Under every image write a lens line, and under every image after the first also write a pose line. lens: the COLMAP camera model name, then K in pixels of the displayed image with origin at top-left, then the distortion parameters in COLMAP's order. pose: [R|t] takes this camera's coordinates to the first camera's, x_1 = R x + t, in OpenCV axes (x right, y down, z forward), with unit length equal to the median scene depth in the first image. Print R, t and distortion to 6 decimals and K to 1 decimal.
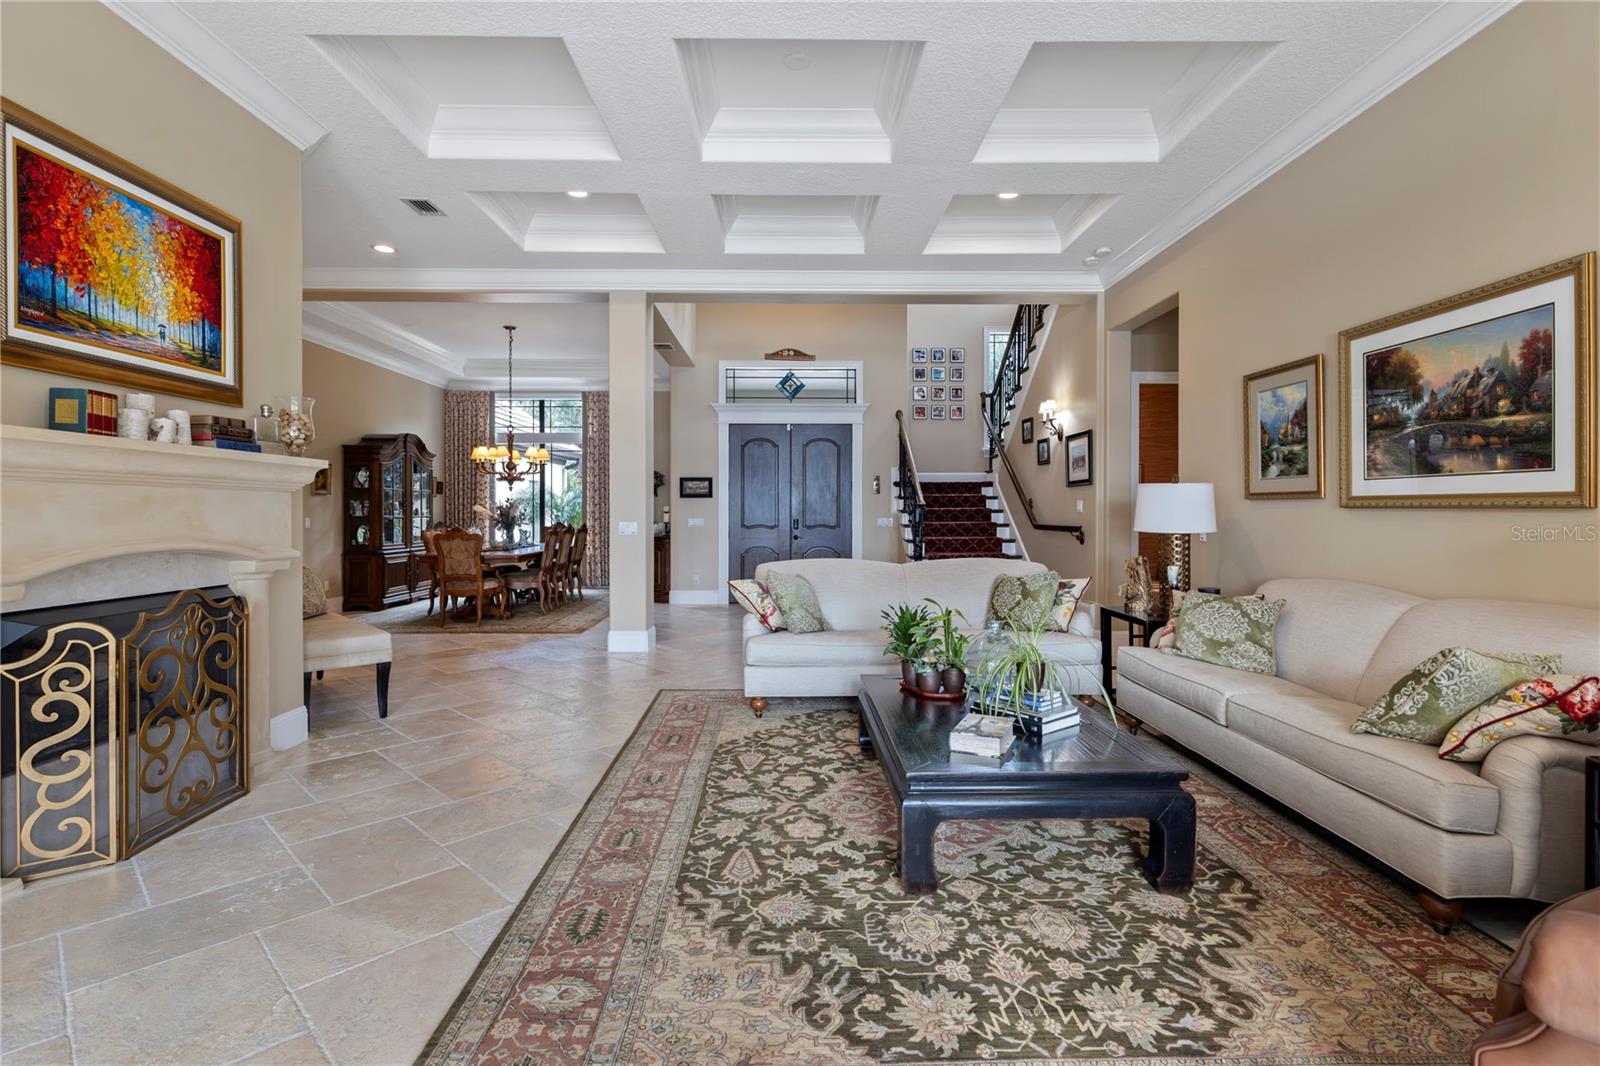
lens RADIAL K [[753.7, 0, 796.3], [0, 753.7, 520.4], [0, 0, 1]] dist [0.003185, -0.001703]
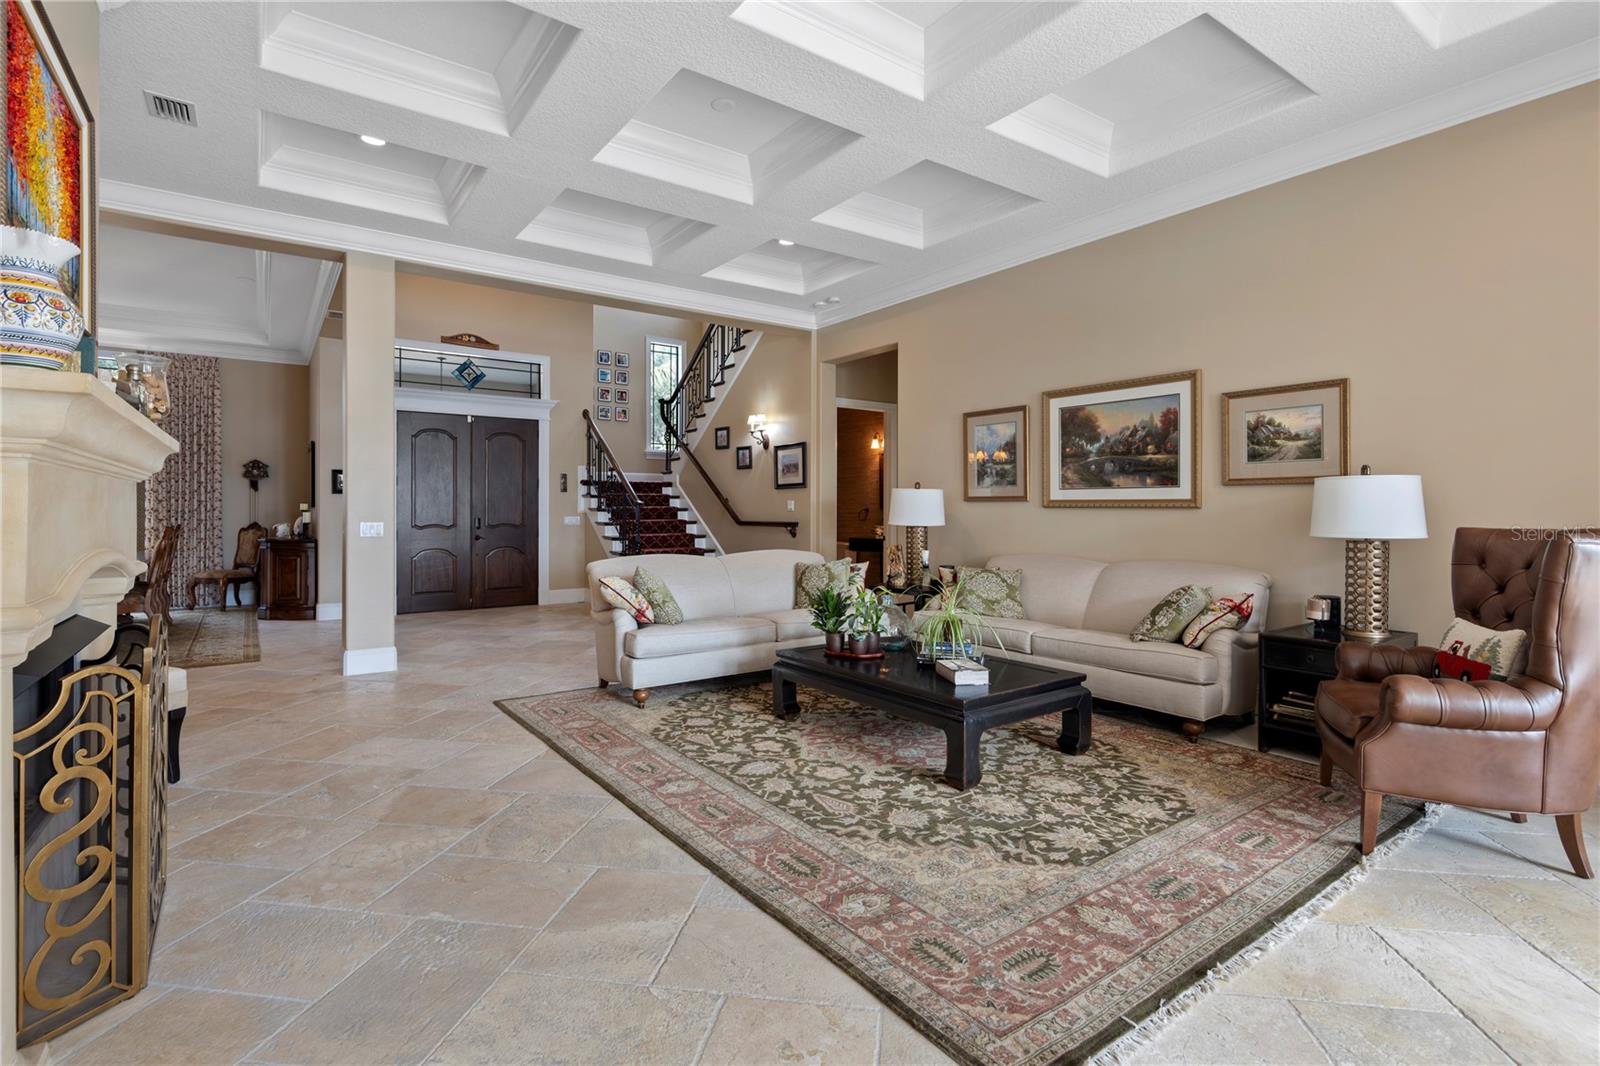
lens RADIAL K [[753.7, 0, 796.1], [0, 753.7, 517.9], [0, 0, 1]] dist [0.003185, -0.001703]
pose [[0.824170, -0.006089, 0.566310, -0.599770], [0.006791, 0.999977, 0.000868, -0.000560], [-0.566302, 0.003130, 0.824192, 0.029401]]
